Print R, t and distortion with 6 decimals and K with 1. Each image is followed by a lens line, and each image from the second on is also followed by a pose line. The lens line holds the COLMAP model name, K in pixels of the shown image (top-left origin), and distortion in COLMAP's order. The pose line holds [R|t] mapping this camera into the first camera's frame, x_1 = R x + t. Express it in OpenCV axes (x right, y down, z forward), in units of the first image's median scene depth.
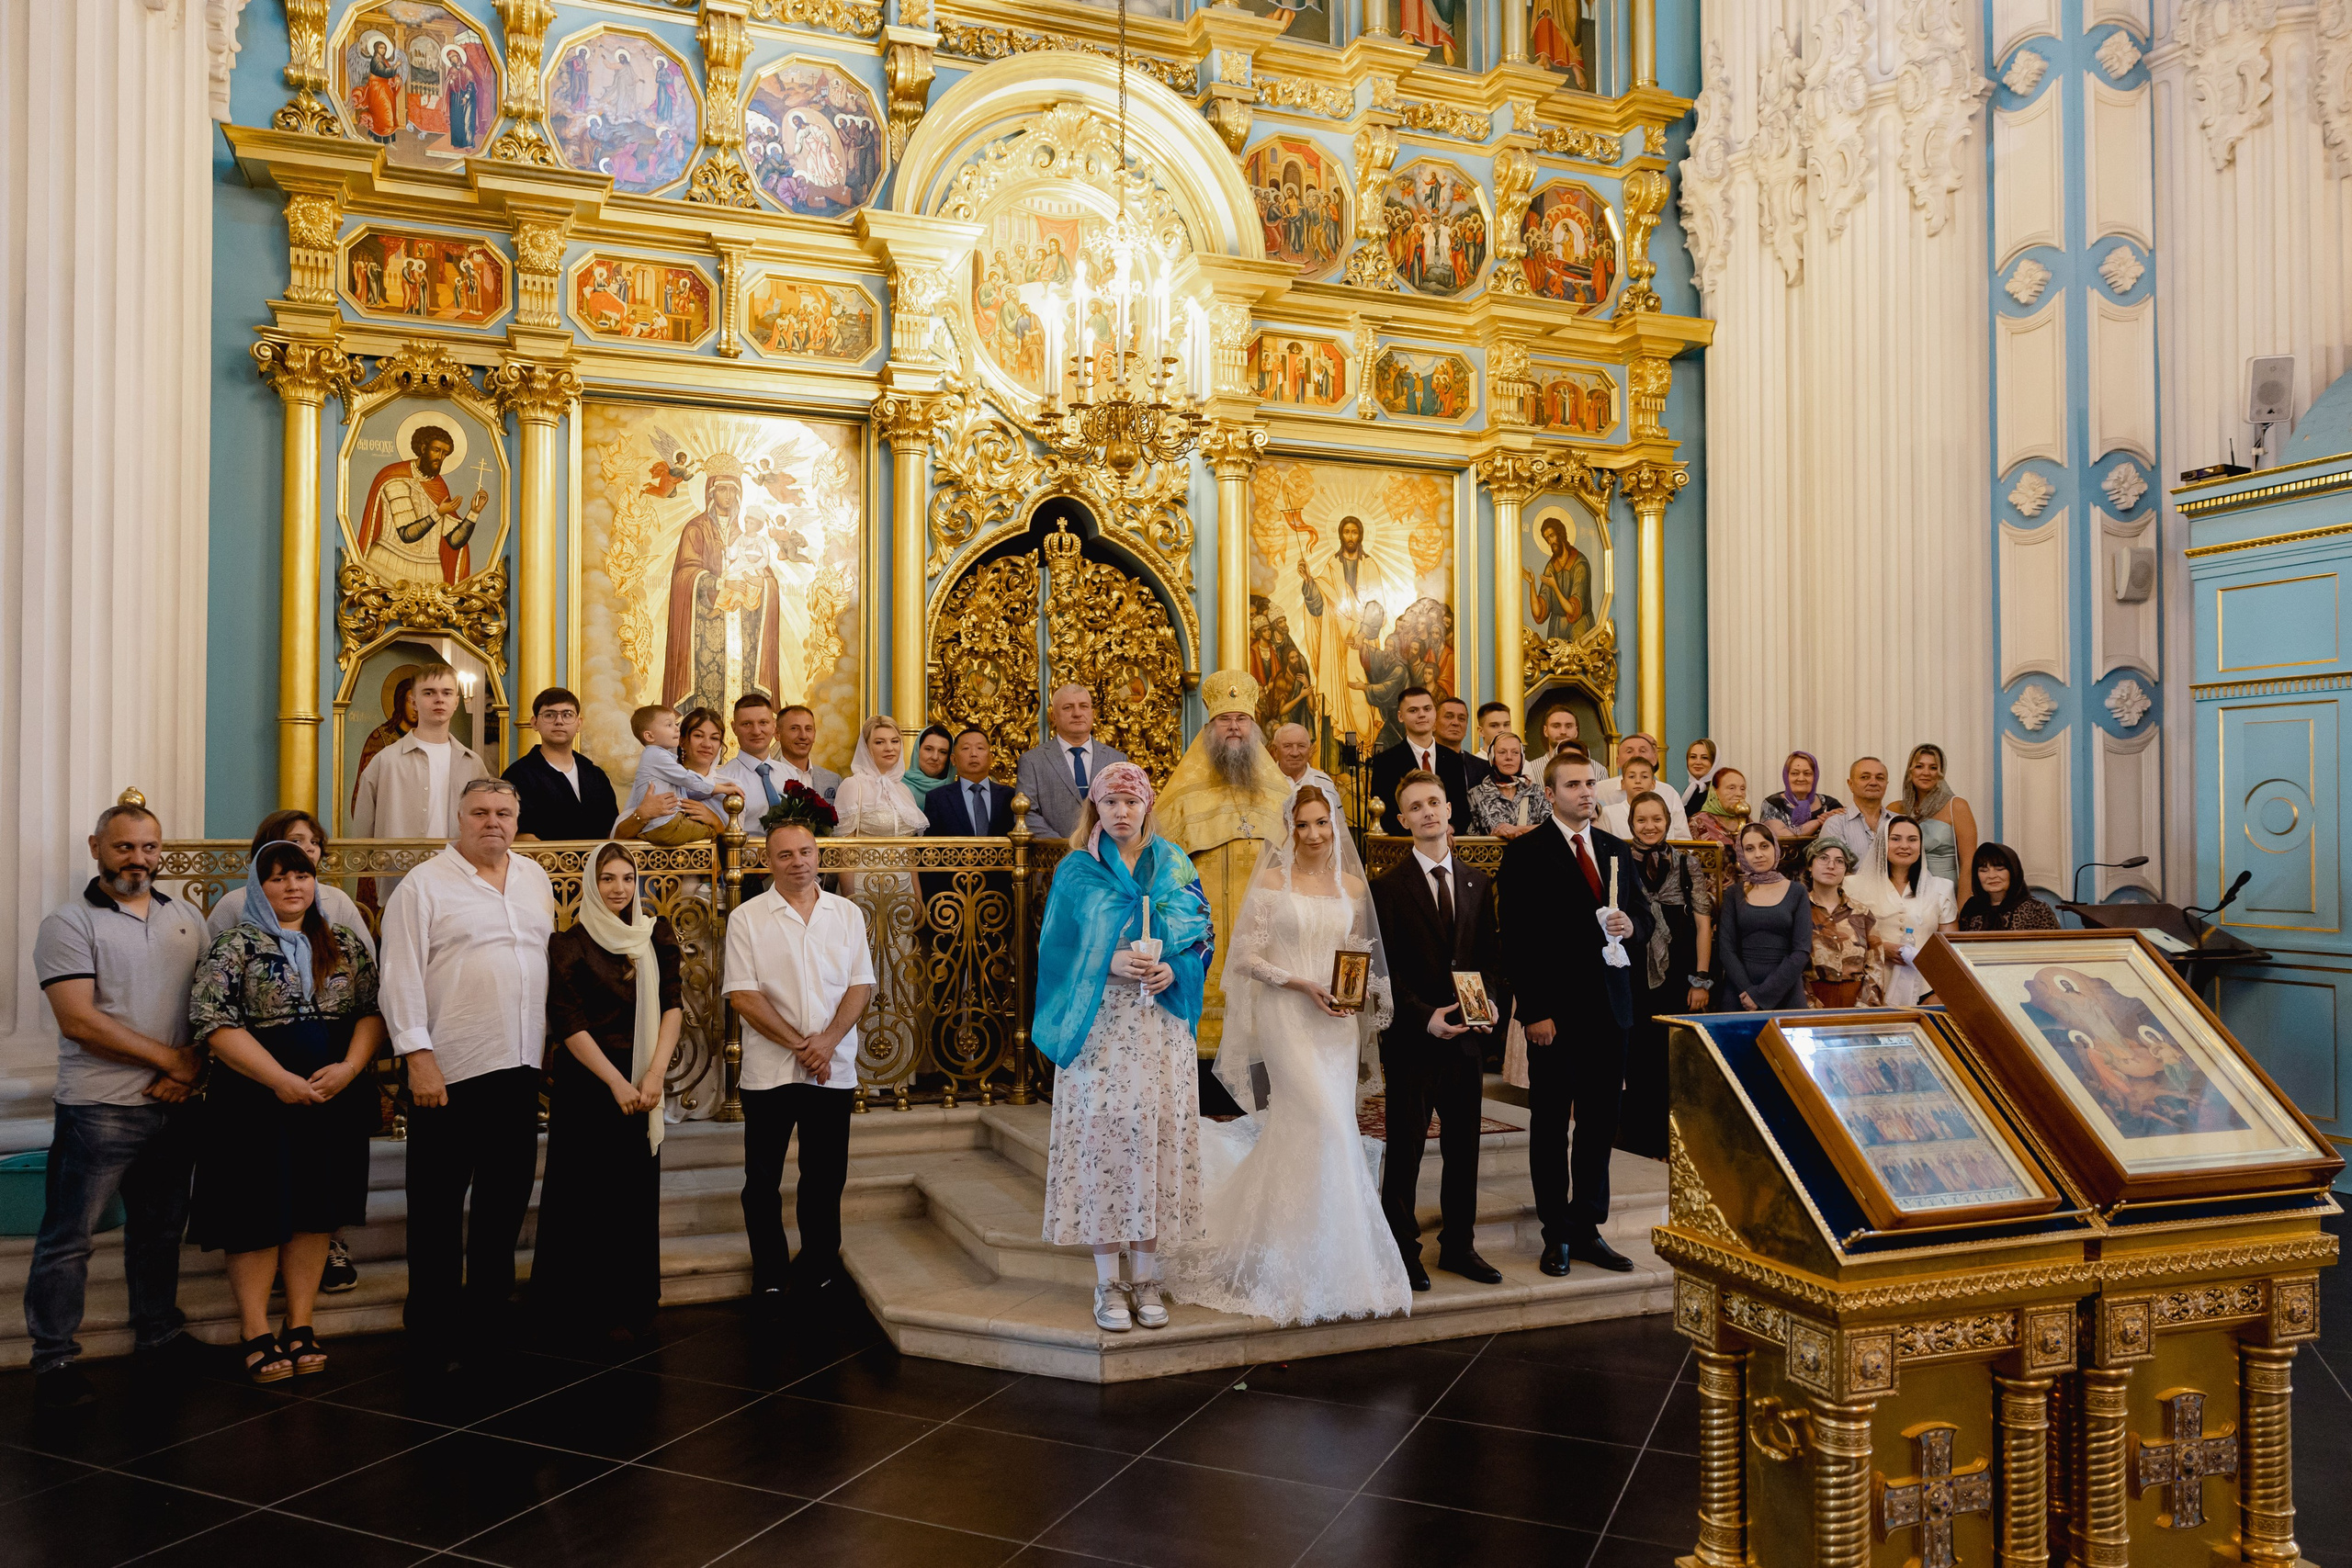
lens RADIAL K [[1742.8, 0, 1251.1], [0, 1742.8, 837.0], [0, 0, 1]] dist [0.002519, -0.004366]
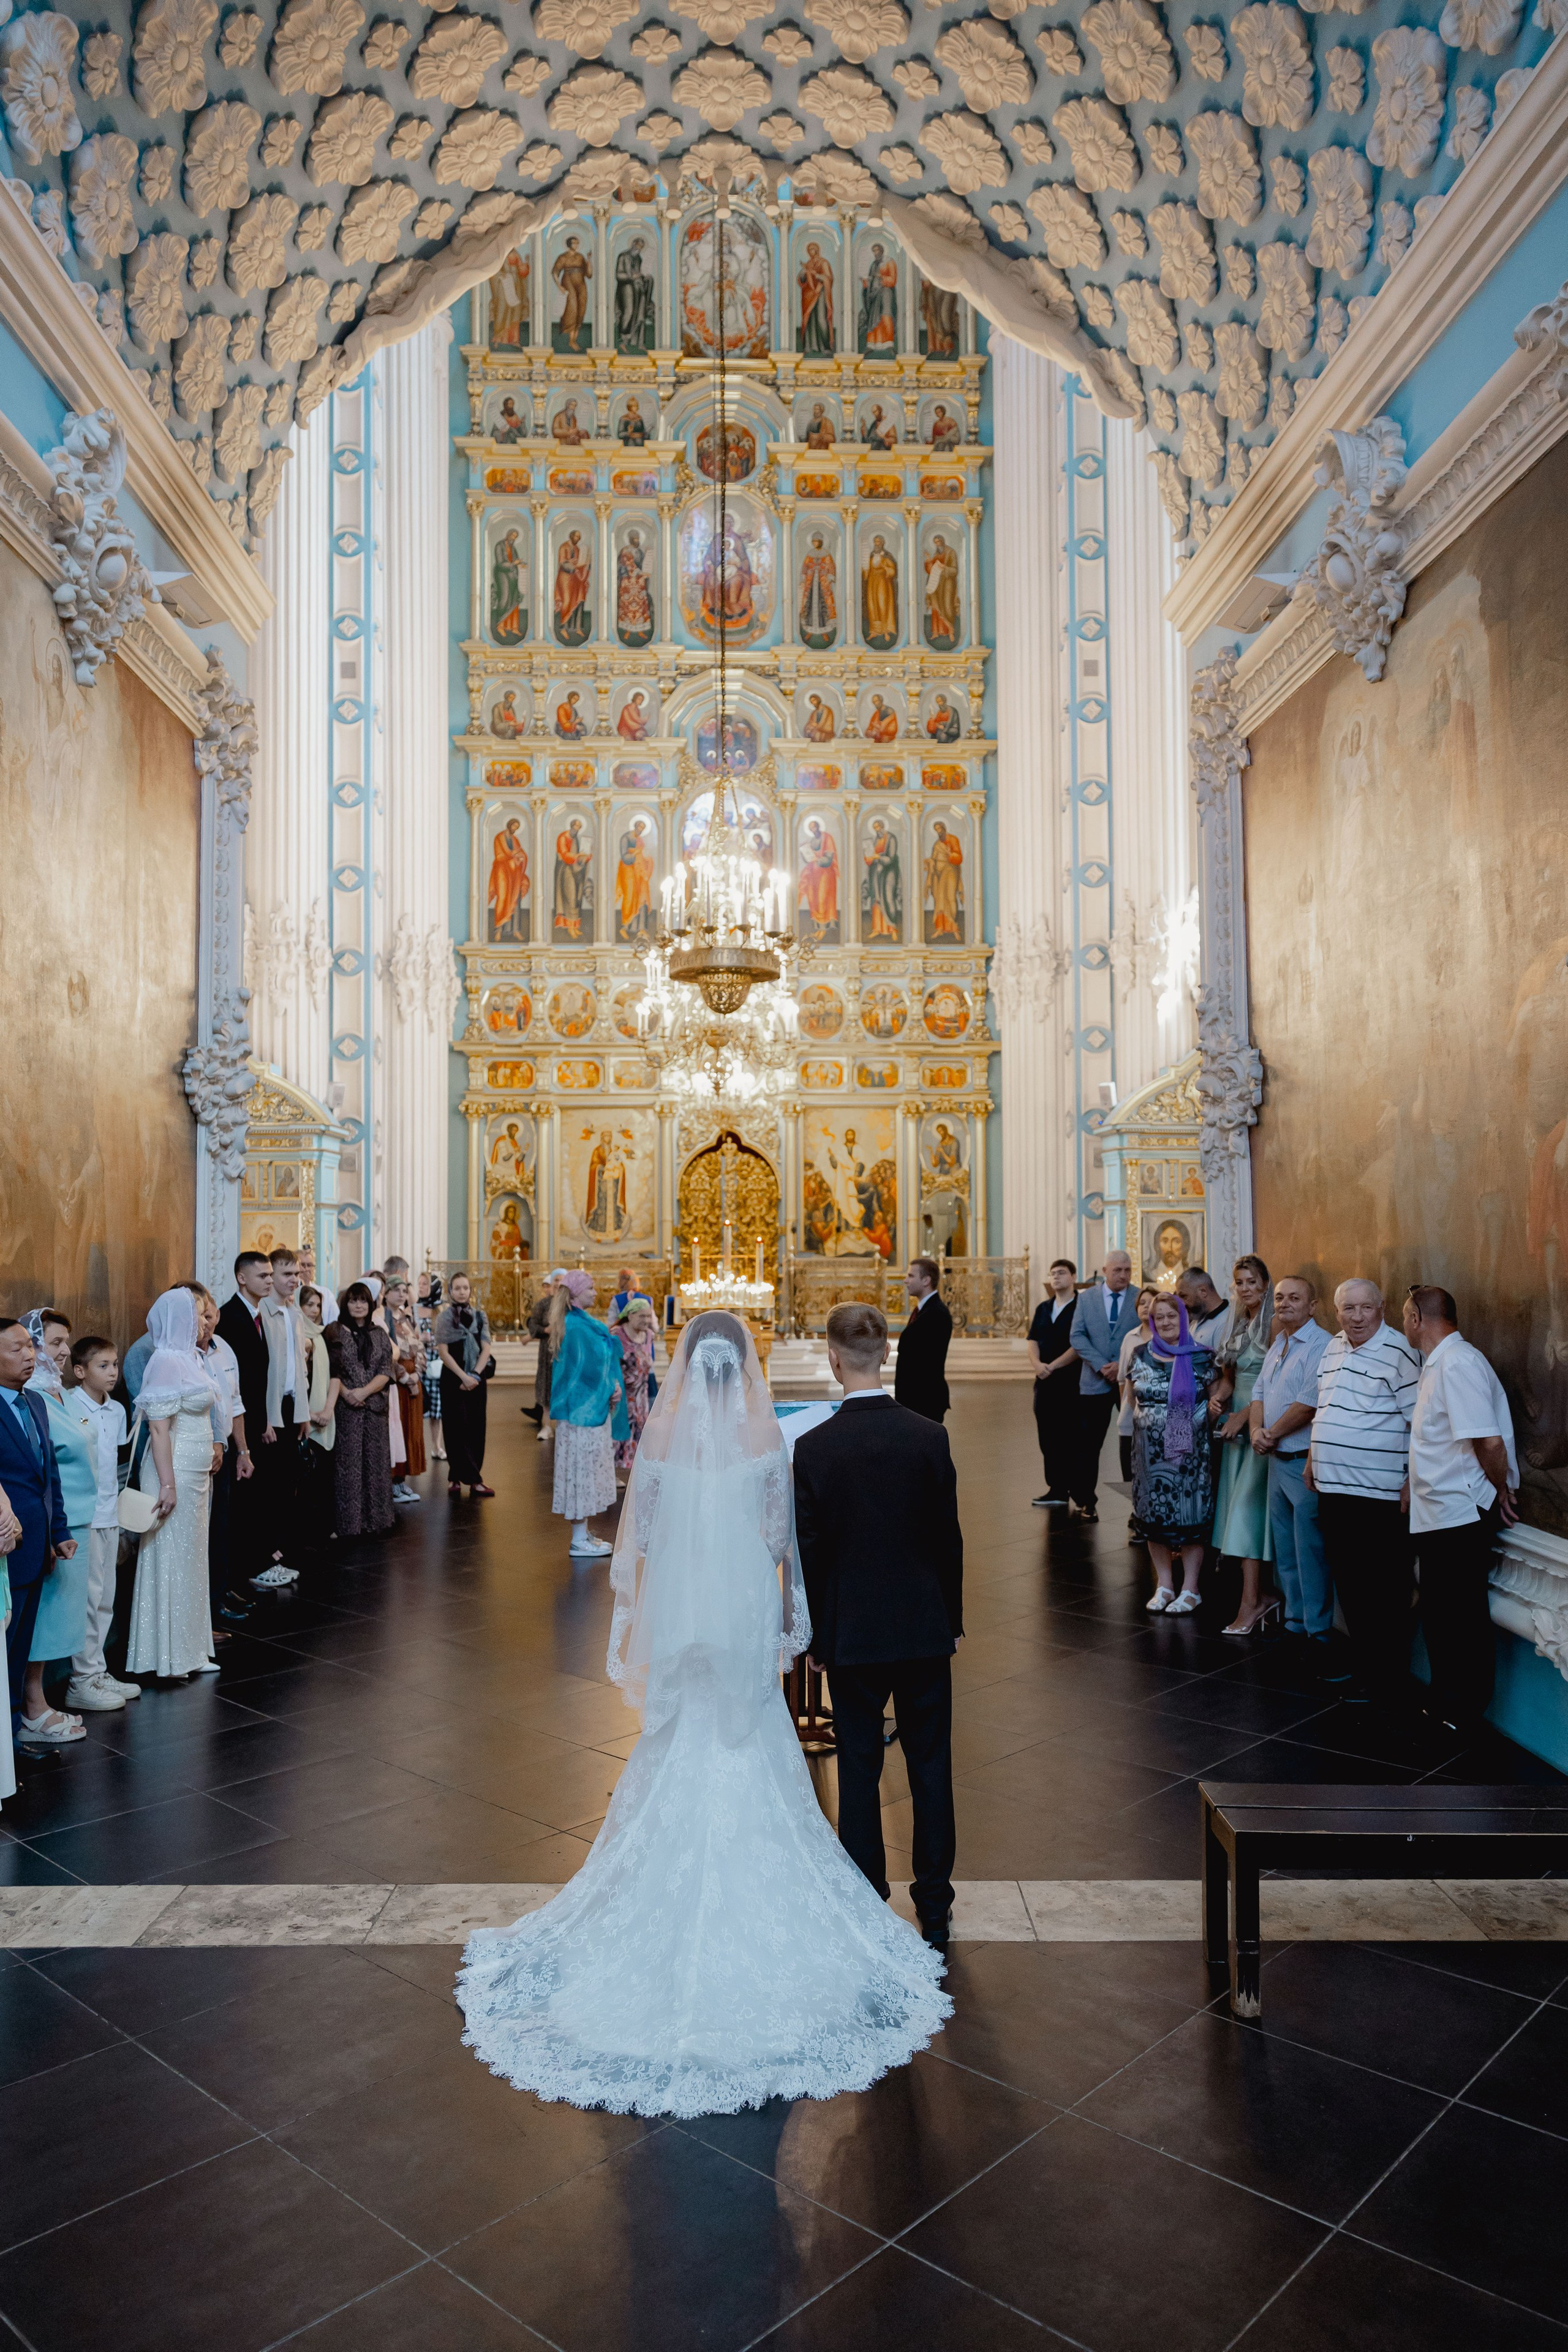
lens RADIAL K [[1566.0, 0, 815.2], [0, 1566.0, 1259.1], [0, 0, 1]] dist [-0.001699, 0.001965]
pose [[0.954295, 0.002183, -0.298858, 0.763710], [0.002447, 0.999883, 0.015117, -0.034969], [0.298856, -0.015157, 0.954178, -1.302123]]
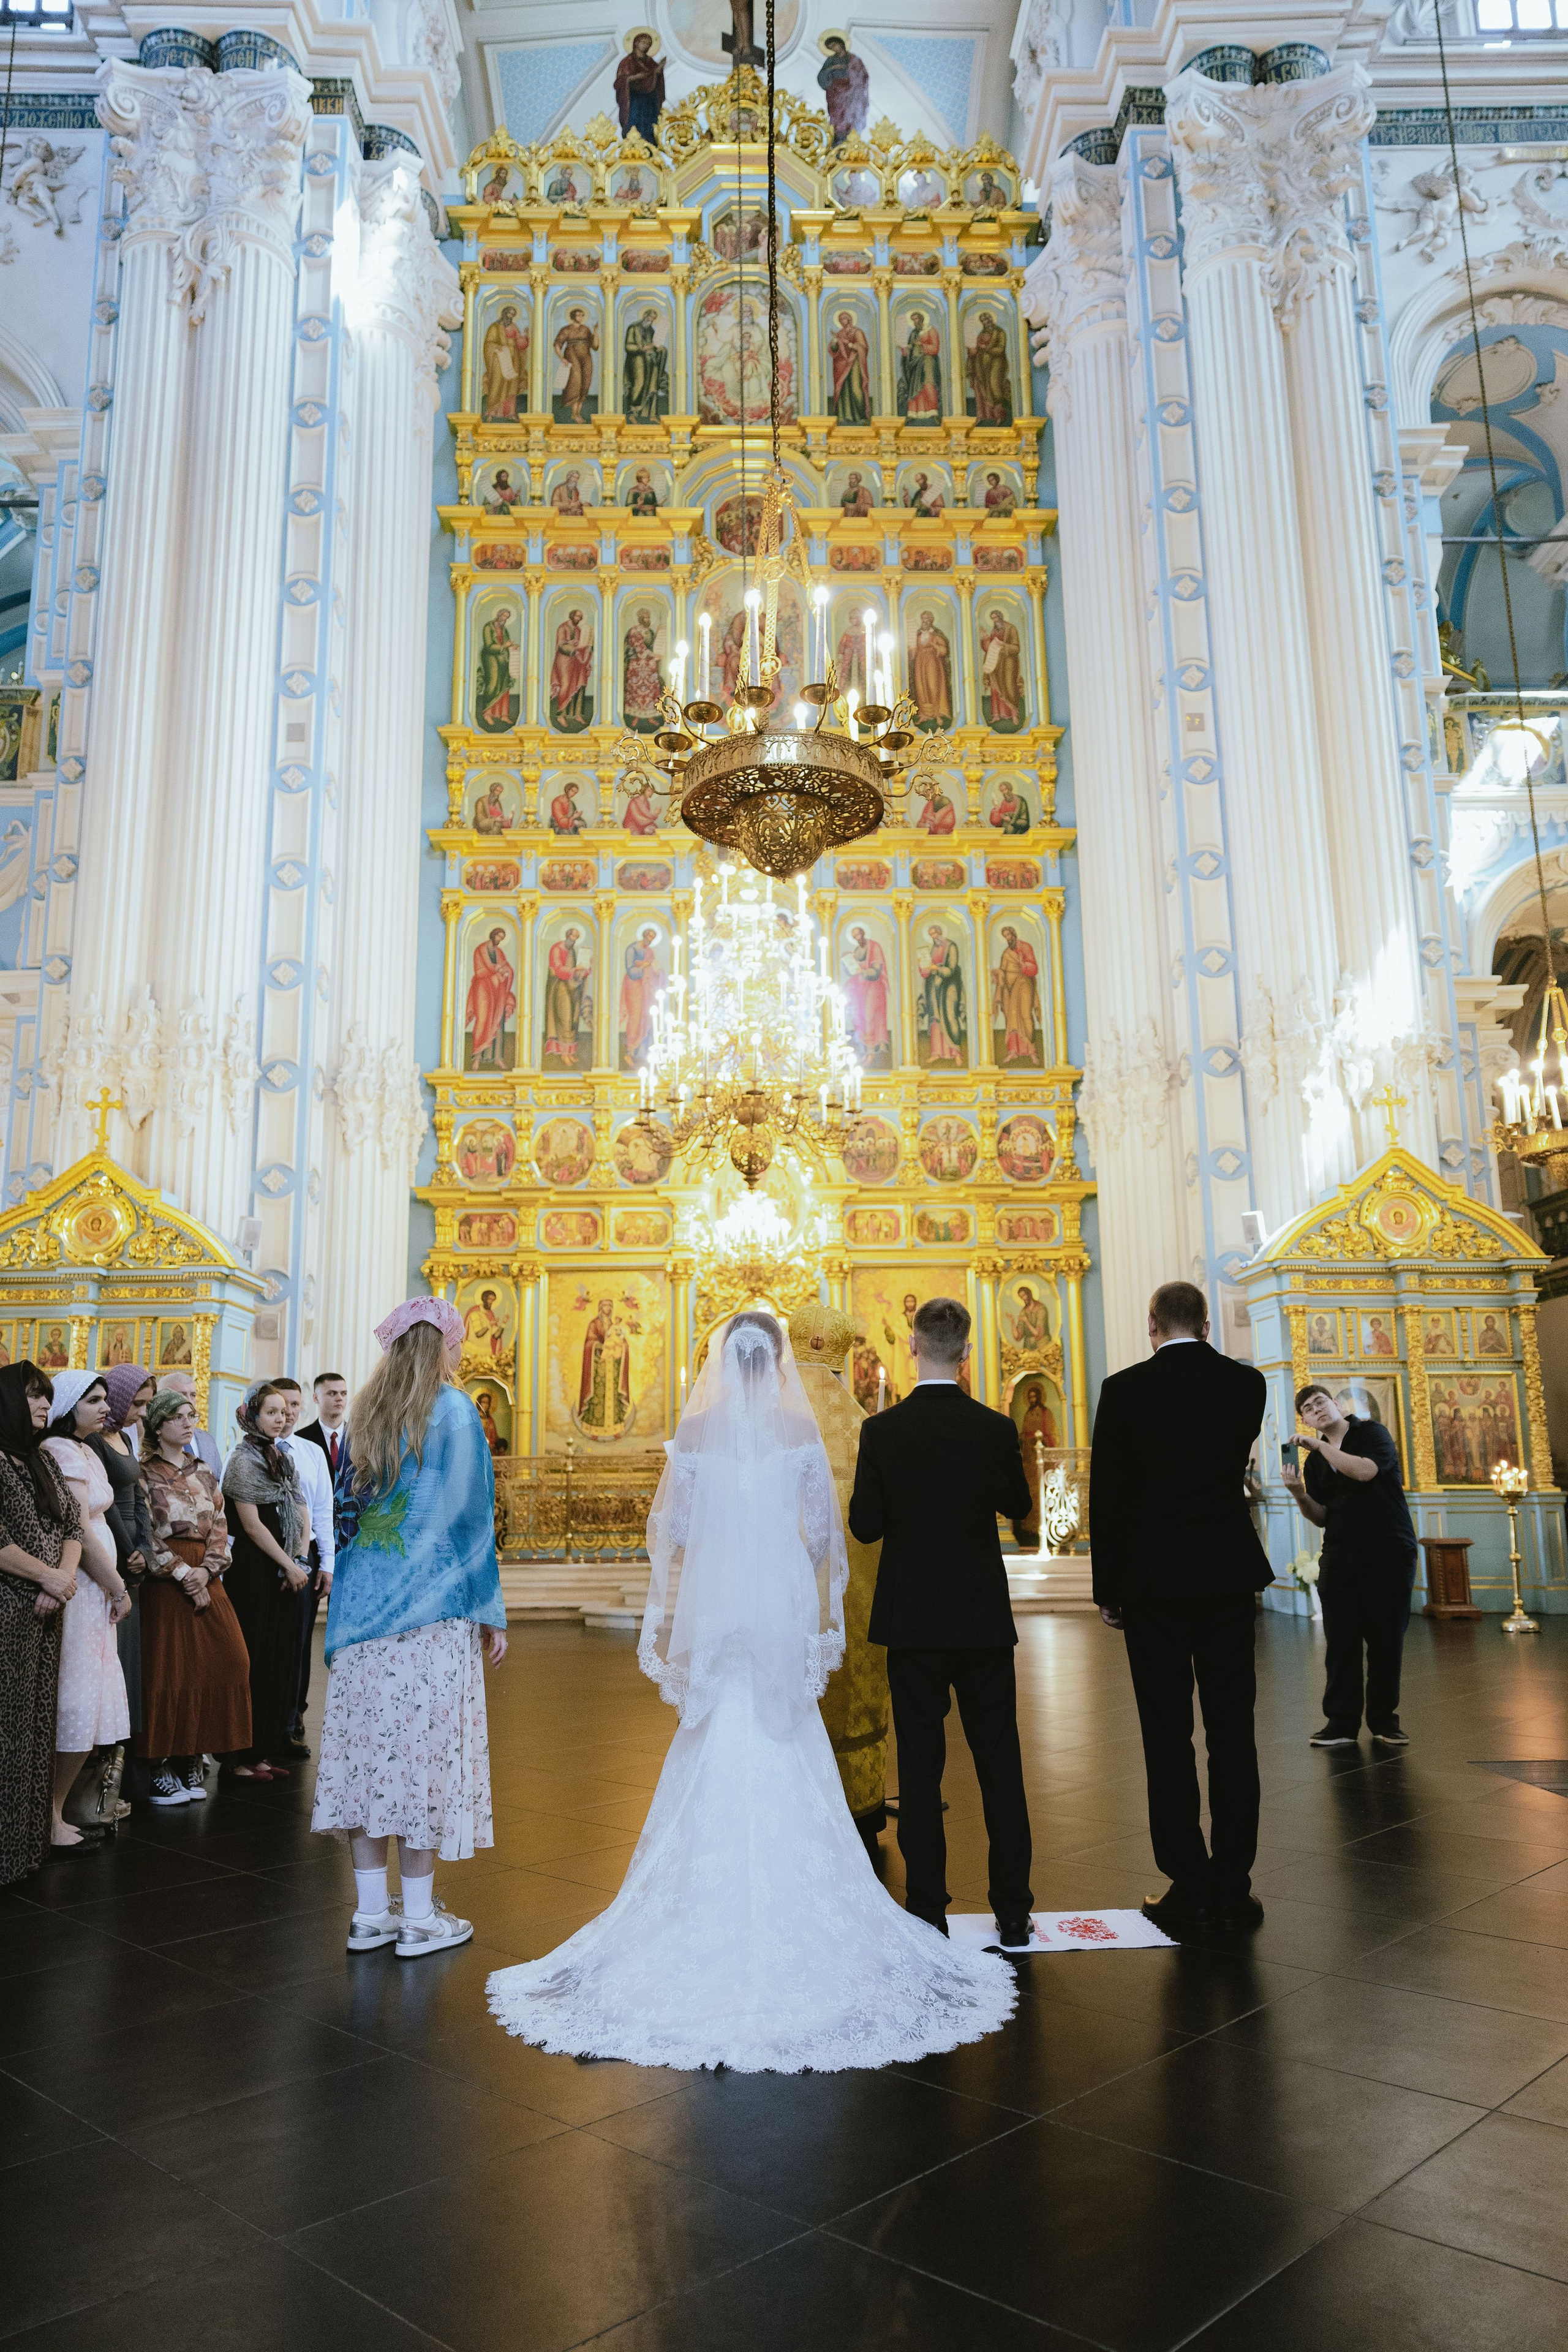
lens RADIAL K [[1566.0, 0, 784.2], [0, 1566.0, 1234.6], [0, 0, 1]] dist [-0.001699, 0.001965]
pose [[0.944692, -0.065375, -0.321376, 0.563042], [0.013273, 0.986749, -0.161712, 0.041678], [0.327689, 0.148502, 0.933042, -0.819929]]
